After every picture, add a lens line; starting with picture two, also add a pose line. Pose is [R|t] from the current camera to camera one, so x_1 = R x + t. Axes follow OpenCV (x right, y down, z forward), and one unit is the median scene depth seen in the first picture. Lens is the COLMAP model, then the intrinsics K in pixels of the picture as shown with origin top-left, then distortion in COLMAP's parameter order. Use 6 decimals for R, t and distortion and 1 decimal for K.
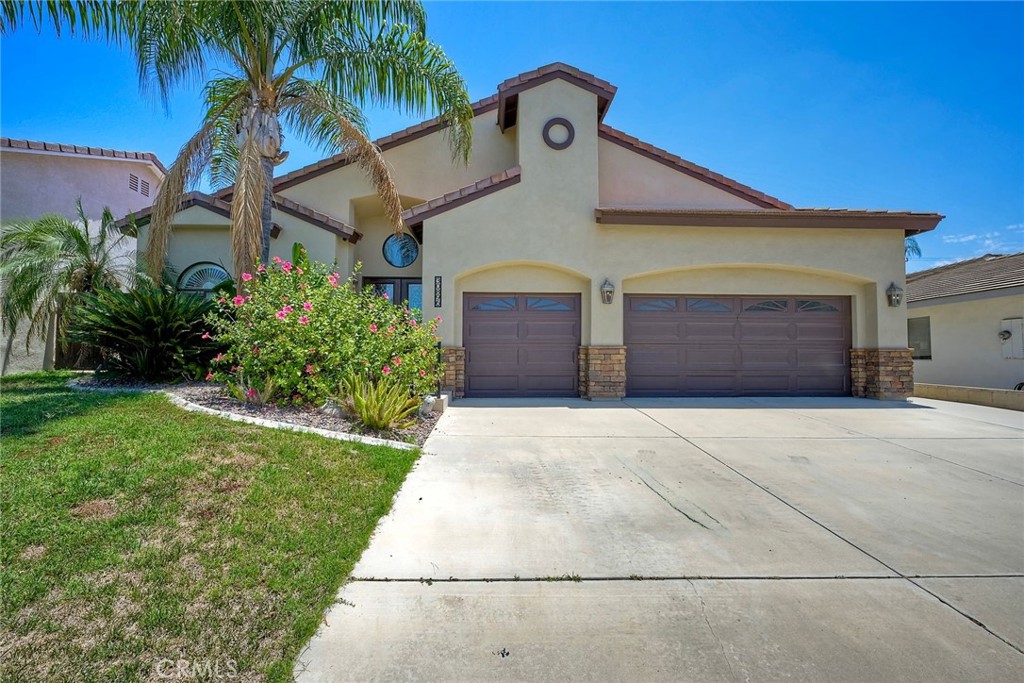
lens RADIAL K [[417.3, 0, 517.9], [0, 417.3, 348.8], [0, 0, 1]] dist [0.000136, -0.000083]
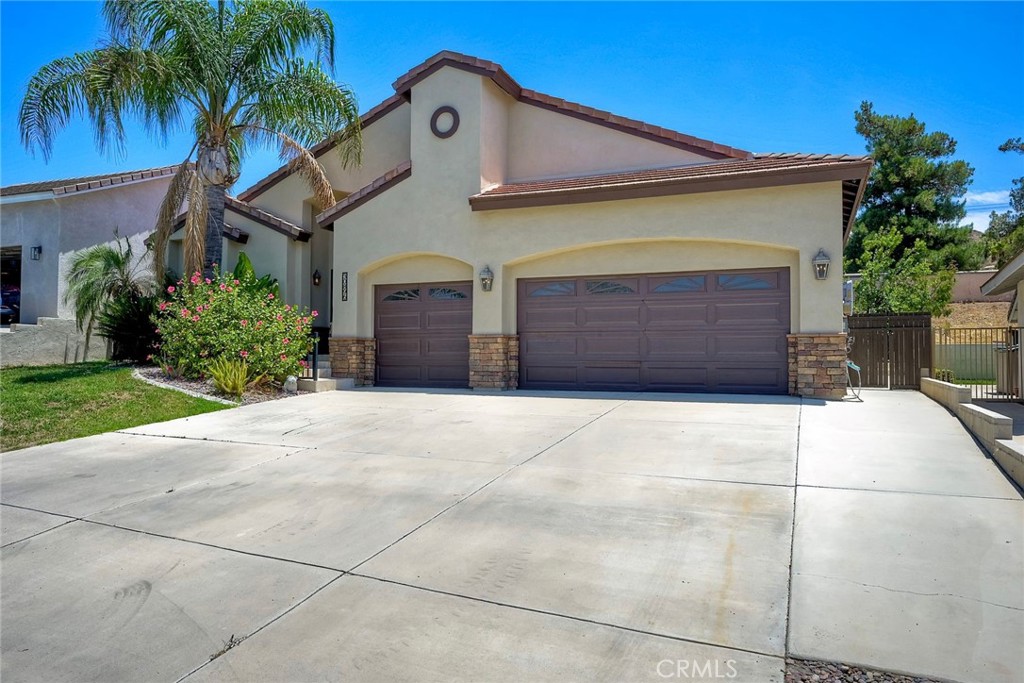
lens RADIAL K [[719.7, 0, 512.0], [0, 719.7, 355.0], [0, 0, 1]] dist [0.005300, 0.001447]
pose [[0.902293, -0.001506, -0.431120, 0.966927], [0.005161, 0.999960, 0.007307, 0.028038], [0.431092, -0.008818, 0.902265, -0.479295]]
